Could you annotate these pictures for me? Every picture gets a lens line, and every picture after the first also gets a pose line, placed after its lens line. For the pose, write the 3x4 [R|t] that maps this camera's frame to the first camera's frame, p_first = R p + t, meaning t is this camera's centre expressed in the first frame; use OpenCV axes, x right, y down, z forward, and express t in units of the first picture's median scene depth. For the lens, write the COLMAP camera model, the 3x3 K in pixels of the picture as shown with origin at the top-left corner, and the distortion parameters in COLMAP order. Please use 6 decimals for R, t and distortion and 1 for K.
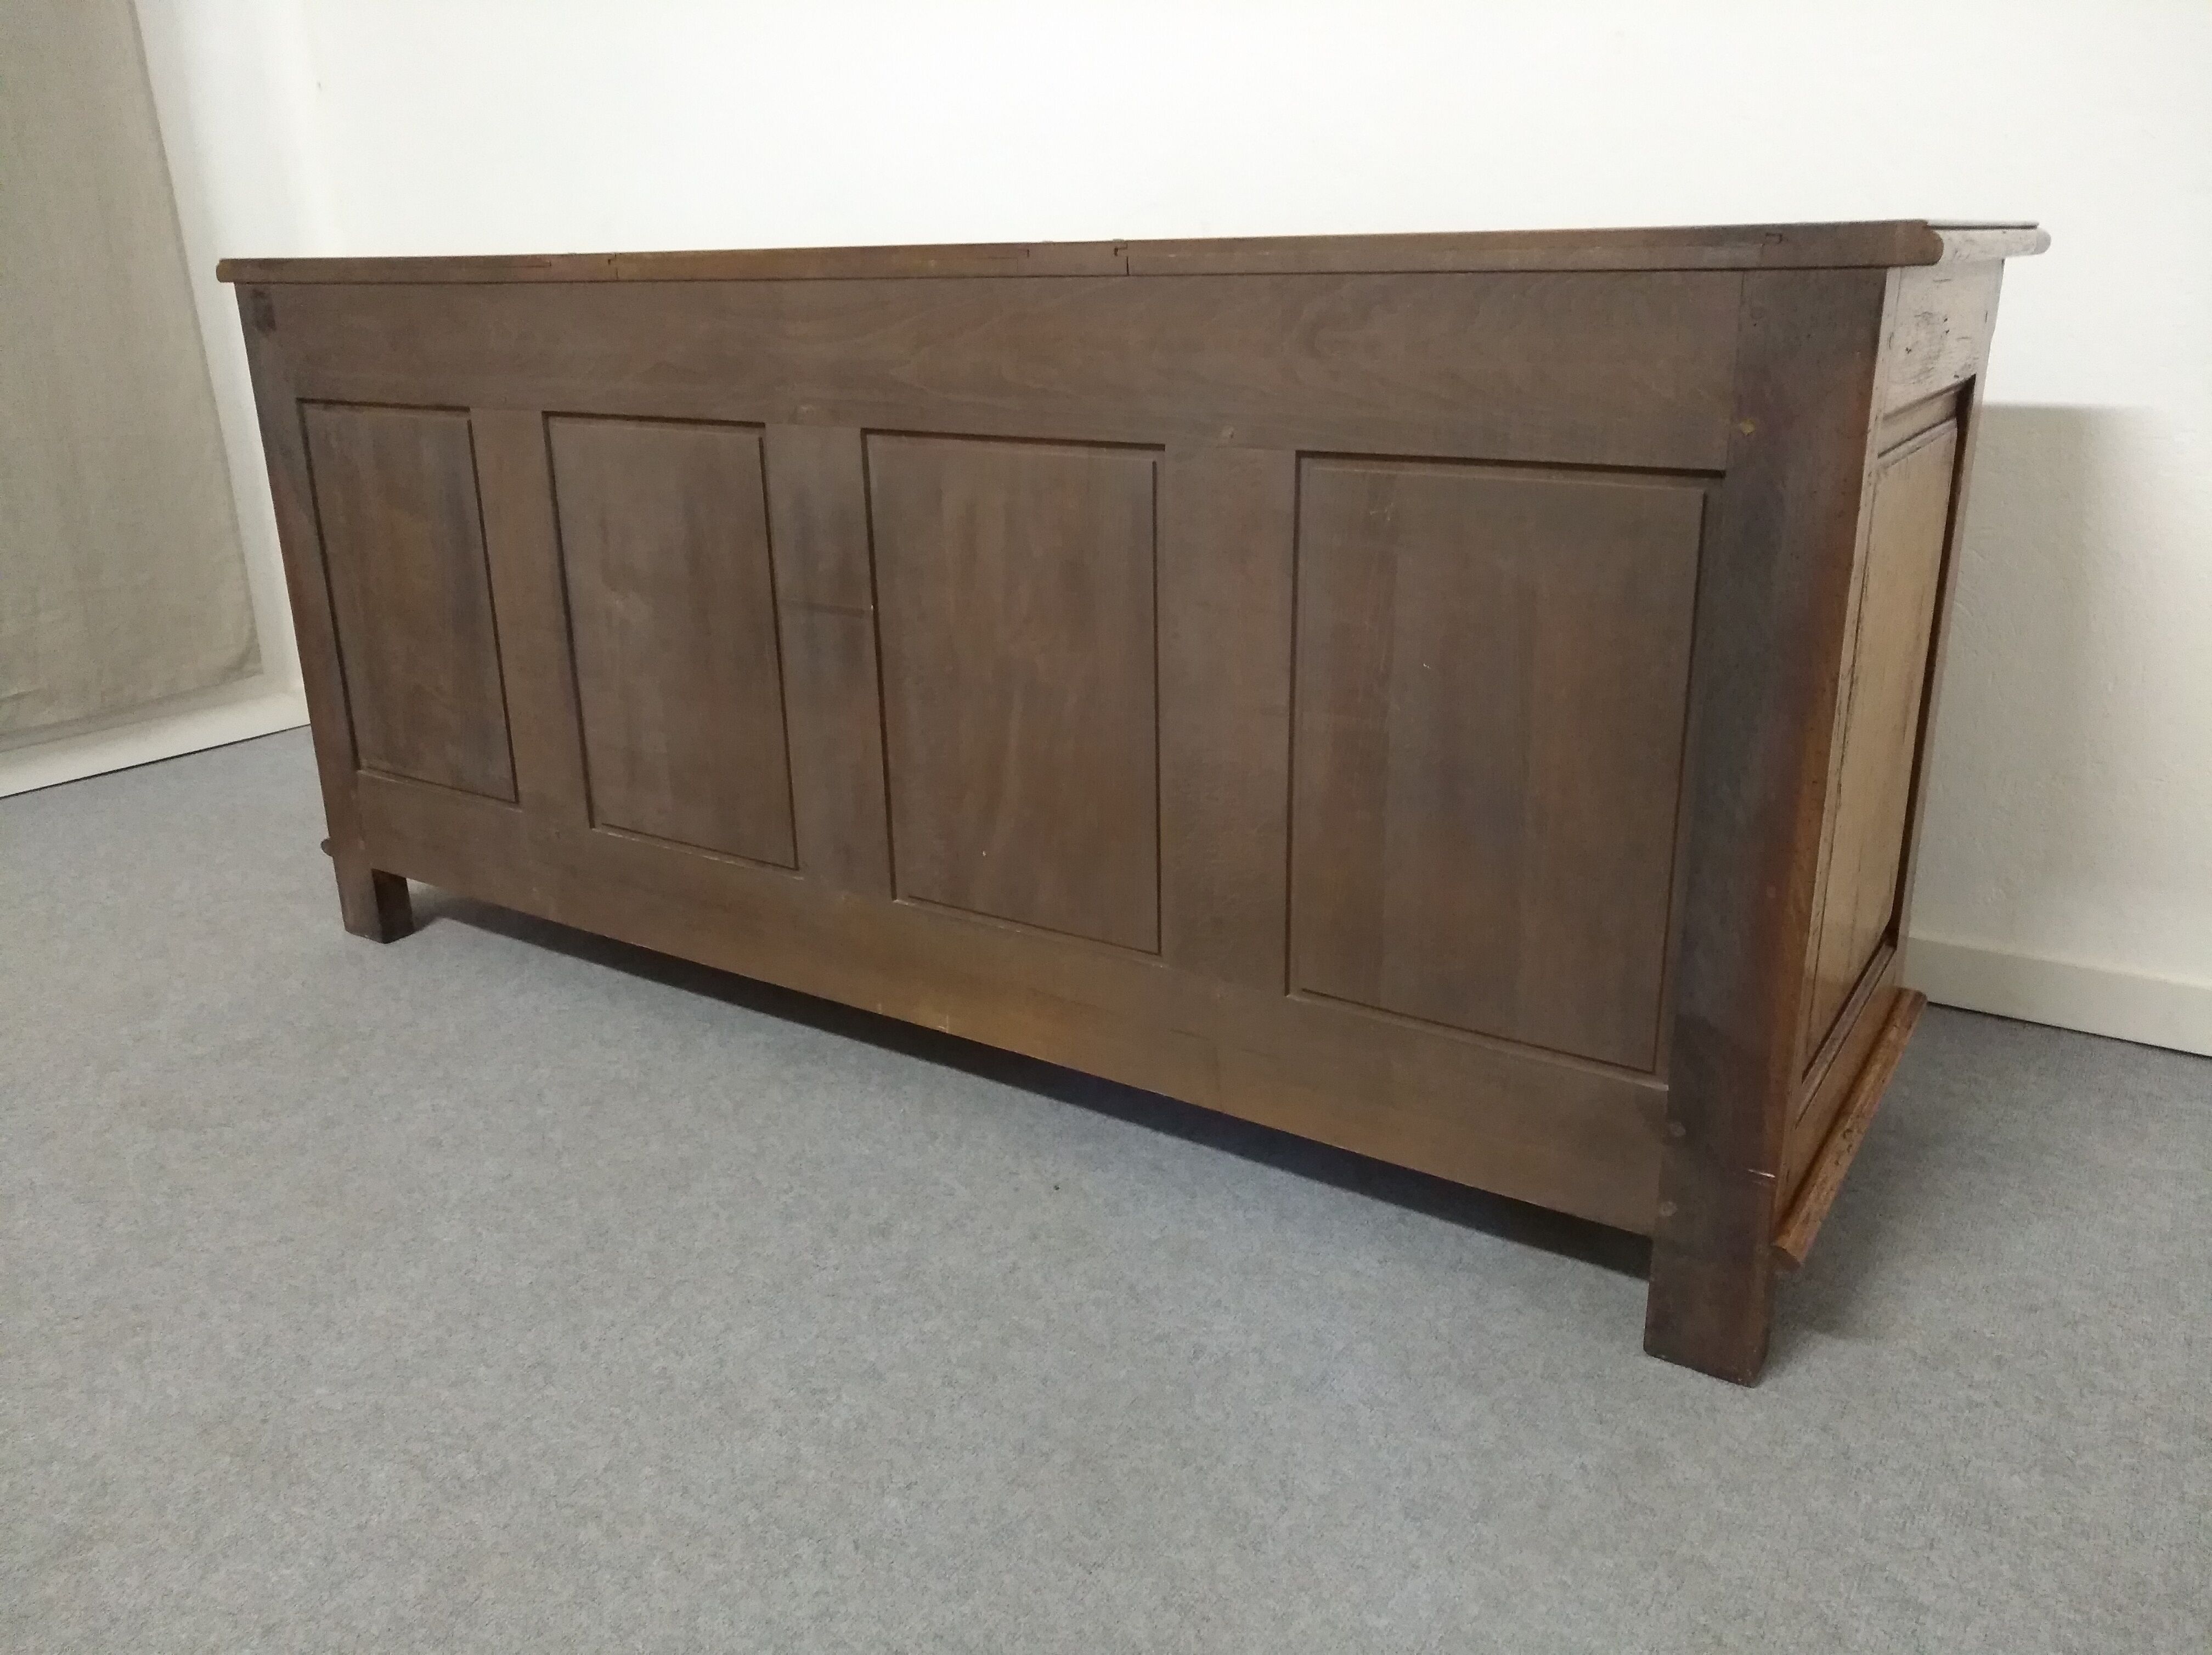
lens RADIAL K [[1713.0, 0, 1114.3], [0, 1713.0, 833.5], [0, 0, 1]] dist [-0.022752, 0.036691]
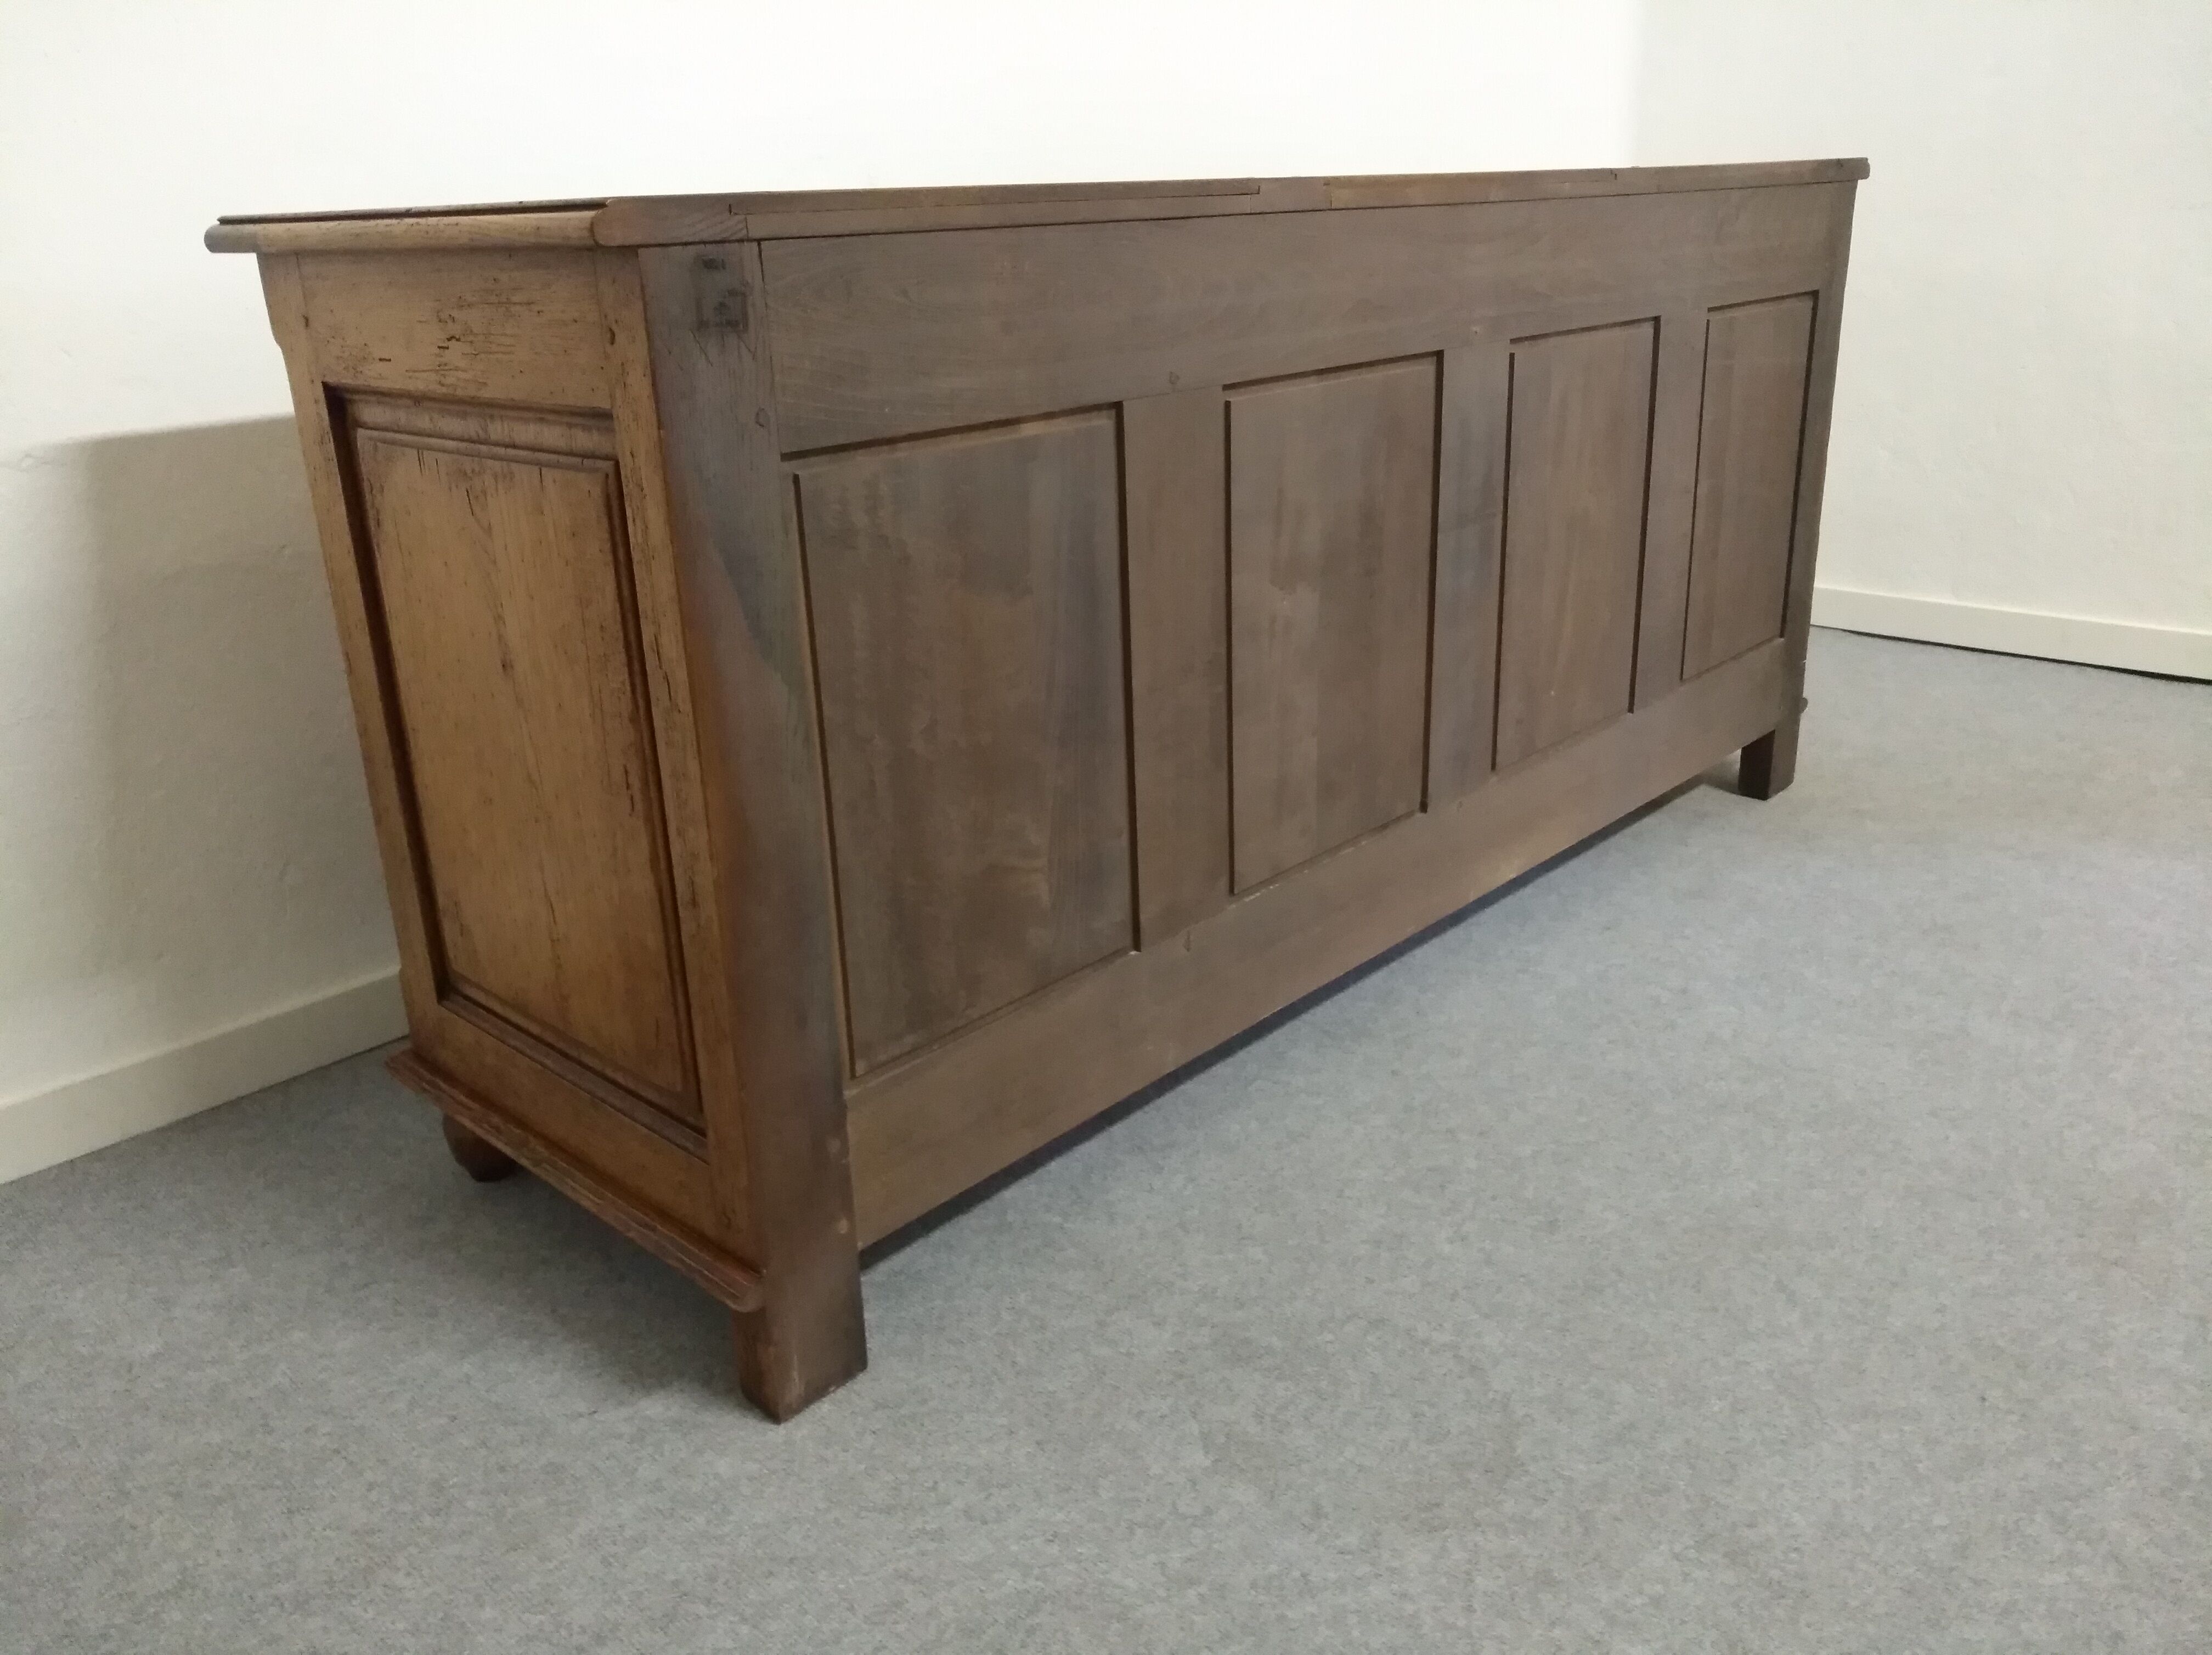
lens RADIAL K [[1713.0, 0, 1120.2], [0, 1713.0, 821.2], [0, 0, 1]] dist [-0.022752, 0.036691]
pose [[0.165848, -0.332182, 0.928520, -1.187492], [0.346702, 0.901092, 0.260443, -0.302445], [-0.923197, 0.278726, 0.264612, 0.941231]]
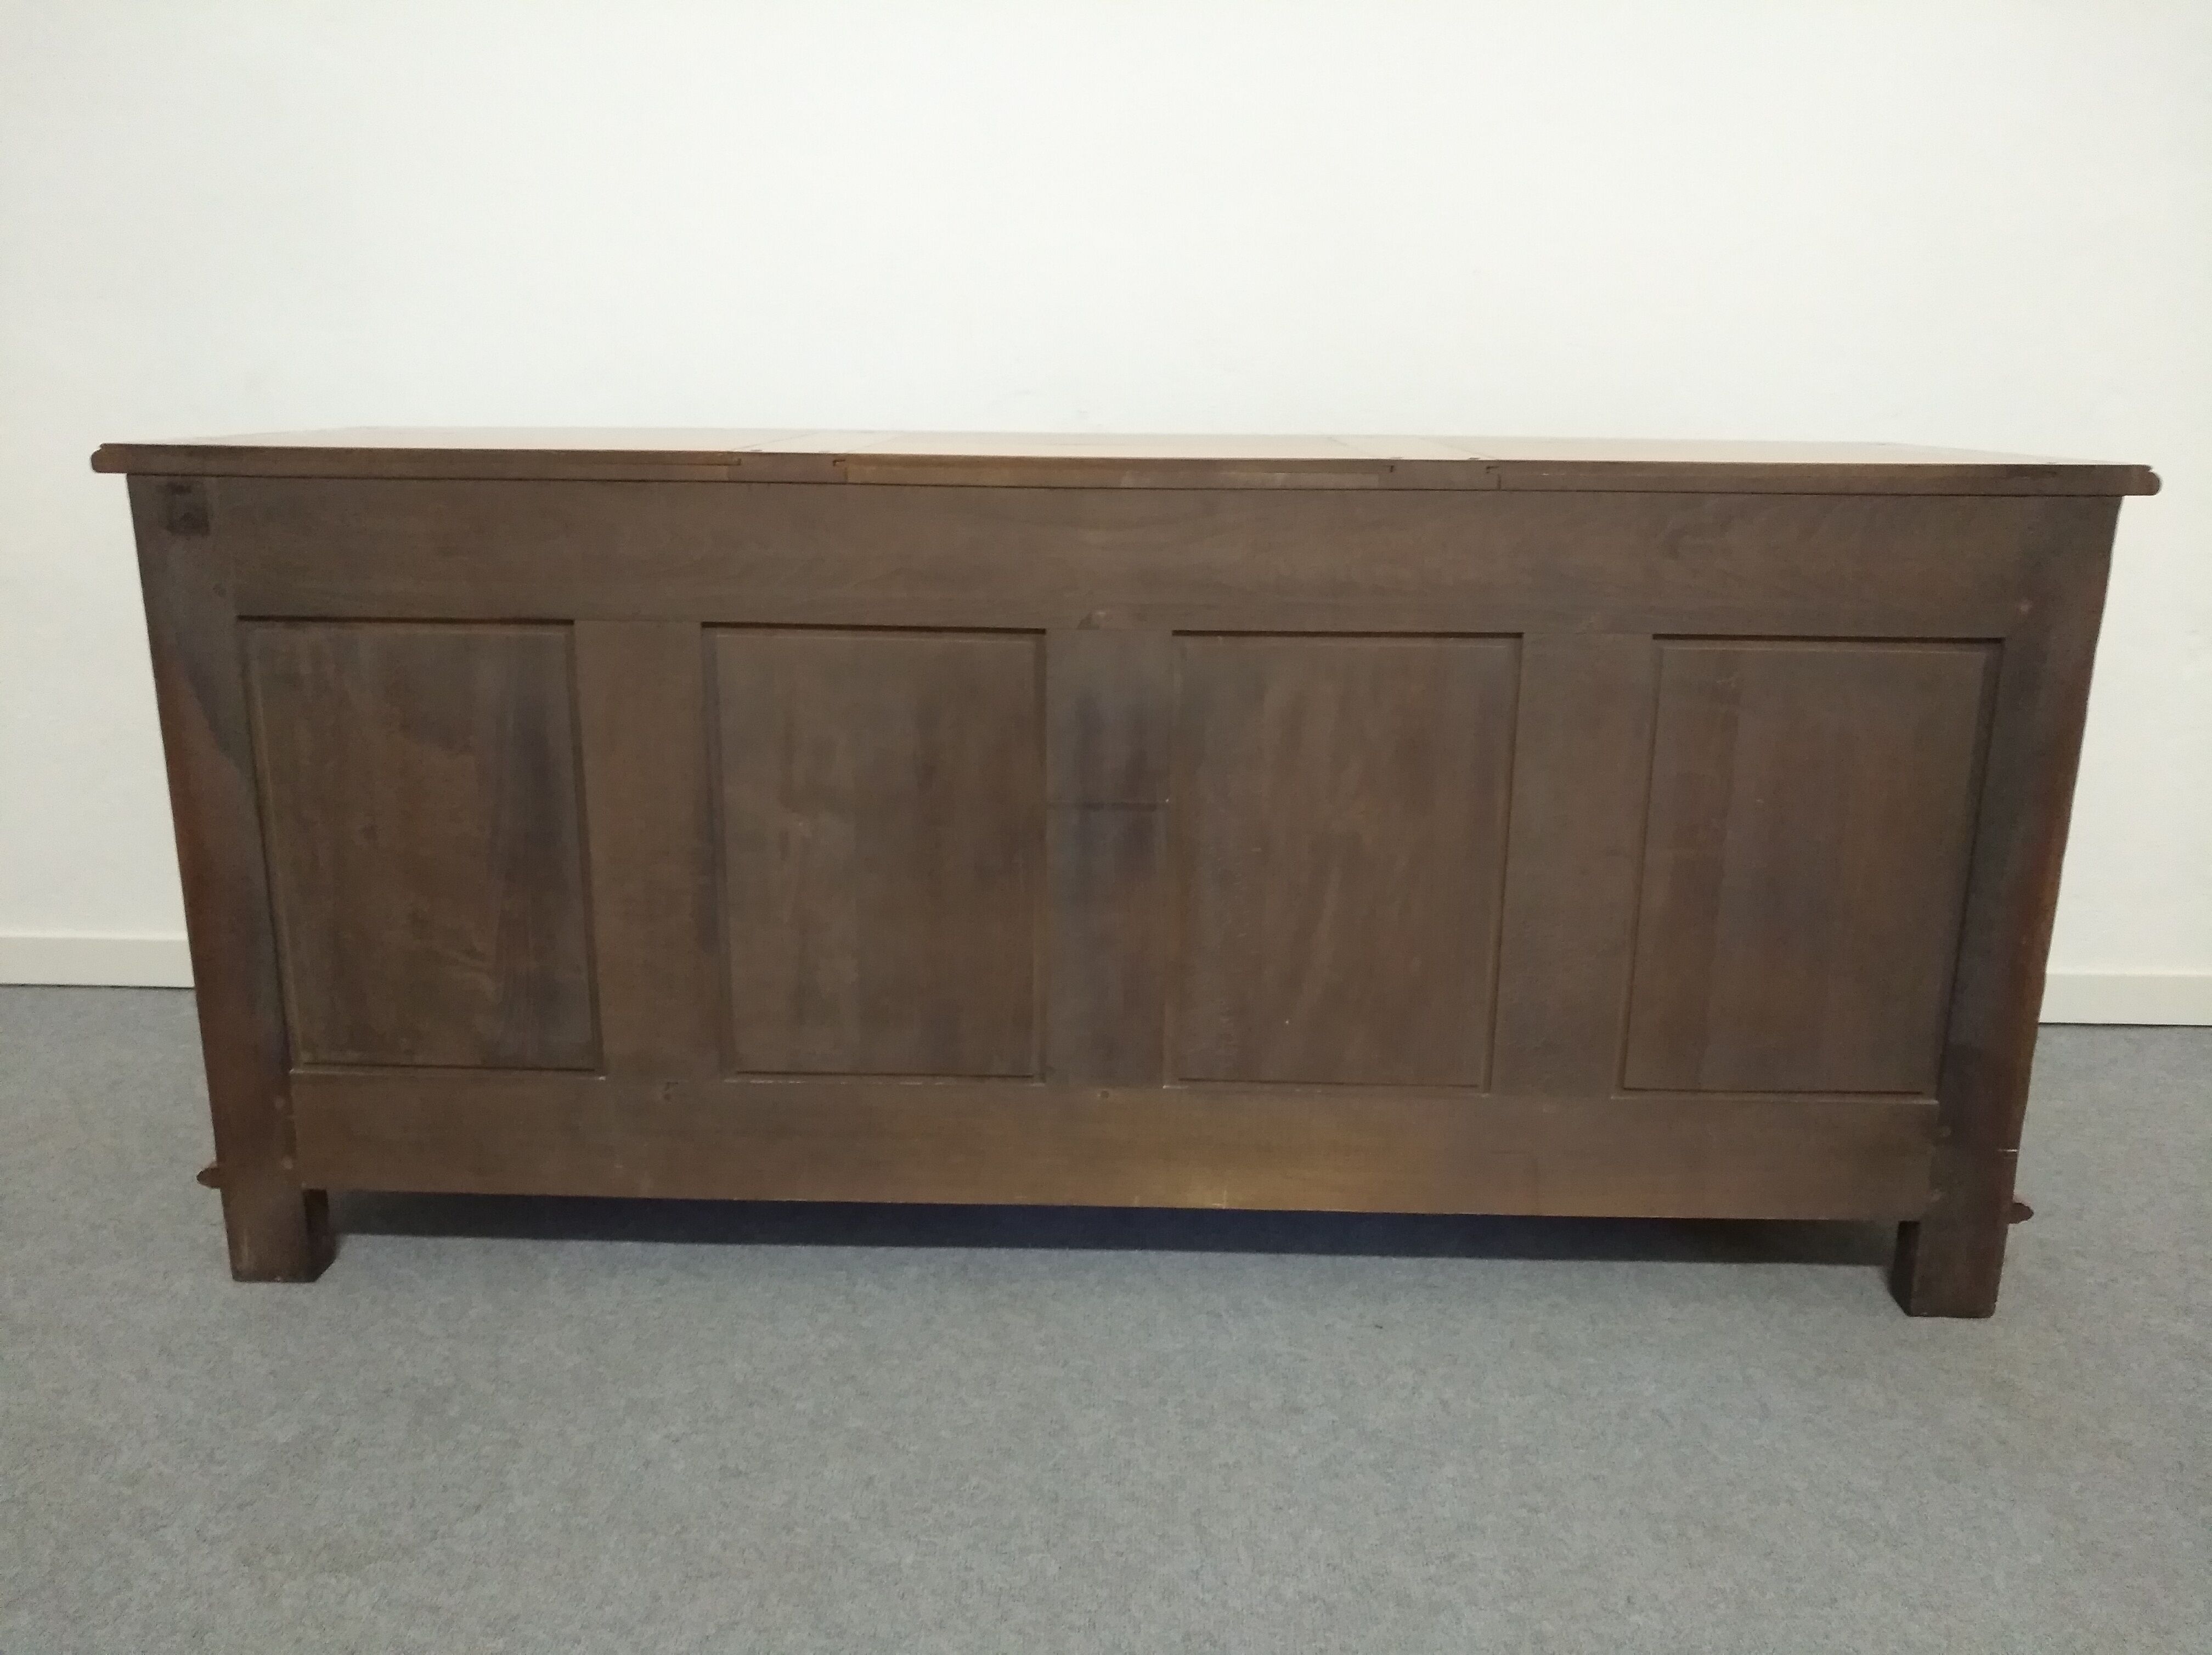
lens RADIAL K [[1713.0, 0, 1123.5], [0, 1713.0, 826.6], [0, 0, 1]] dist [-0.022752, 0.036691]
pose [[0.846641, -0.110615, 0.520542, -0.659427], [0.148778, 0.988354, -0.031957, -0.084230], [-0.510945, 0.104501, 0.853238, 0.141365]]
